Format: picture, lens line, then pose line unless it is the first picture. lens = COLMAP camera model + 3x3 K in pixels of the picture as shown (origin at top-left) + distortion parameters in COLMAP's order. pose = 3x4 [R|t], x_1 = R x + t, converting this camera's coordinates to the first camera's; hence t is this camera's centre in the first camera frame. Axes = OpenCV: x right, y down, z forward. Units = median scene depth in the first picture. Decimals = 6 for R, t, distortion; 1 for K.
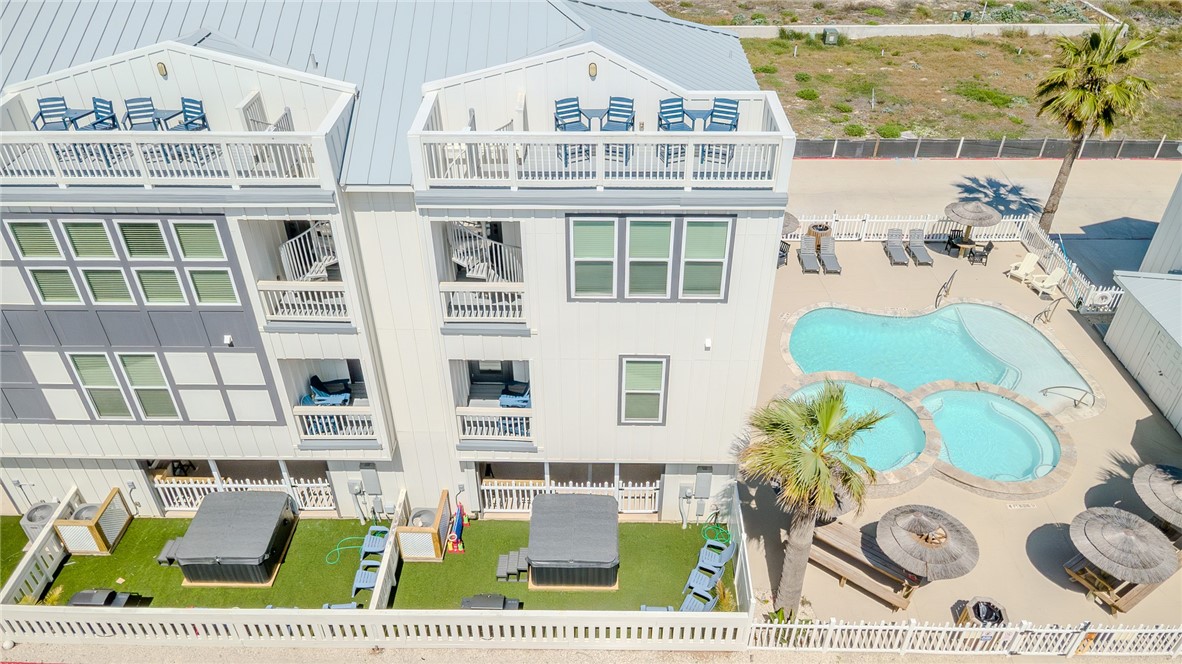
lens RADIAL K [[817.2, 0, 591.0], [0, 817.2, 332.0], [0, 0, 1]] dist [-0.000768, -0.000803]
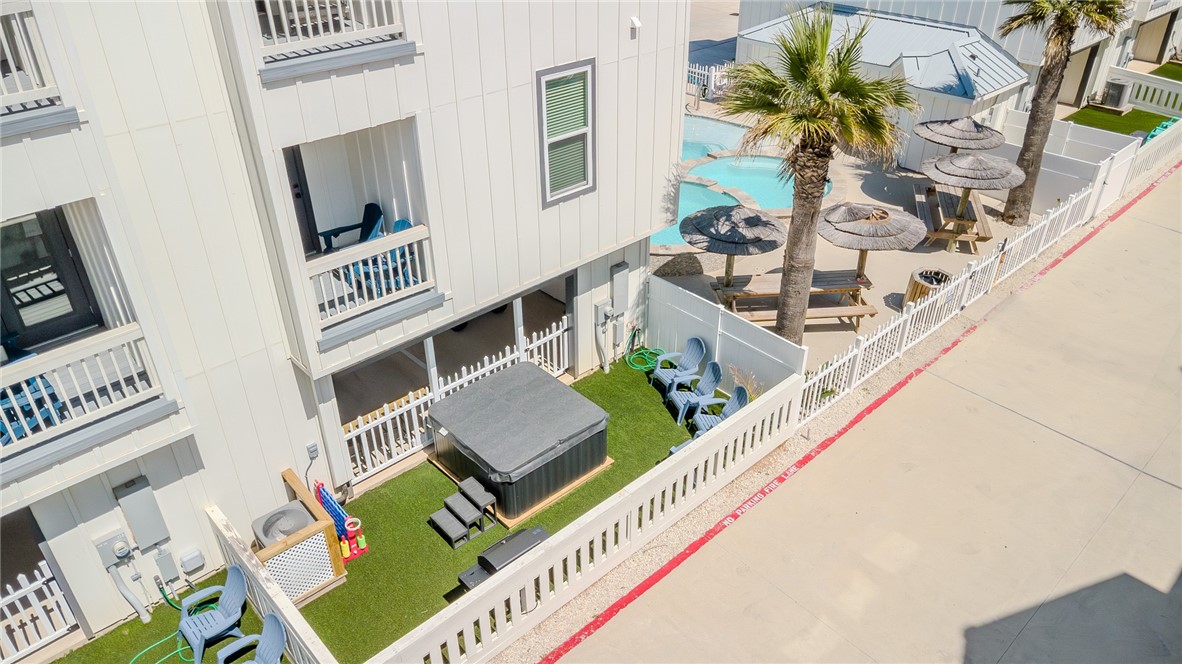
lens RADIAL K [[817.2, 0, 591.0], [0, 817.2, 332.0], [0, 0, 1]] dist [-0.000768, -0.000803]
pose [[0.709785, -0.368240, 0.600504, -0.340329], [0.409618, 0.909297, 0.073436, 0.159576], [-0.573079, 0.193853, 0.796242, 0.455570]]
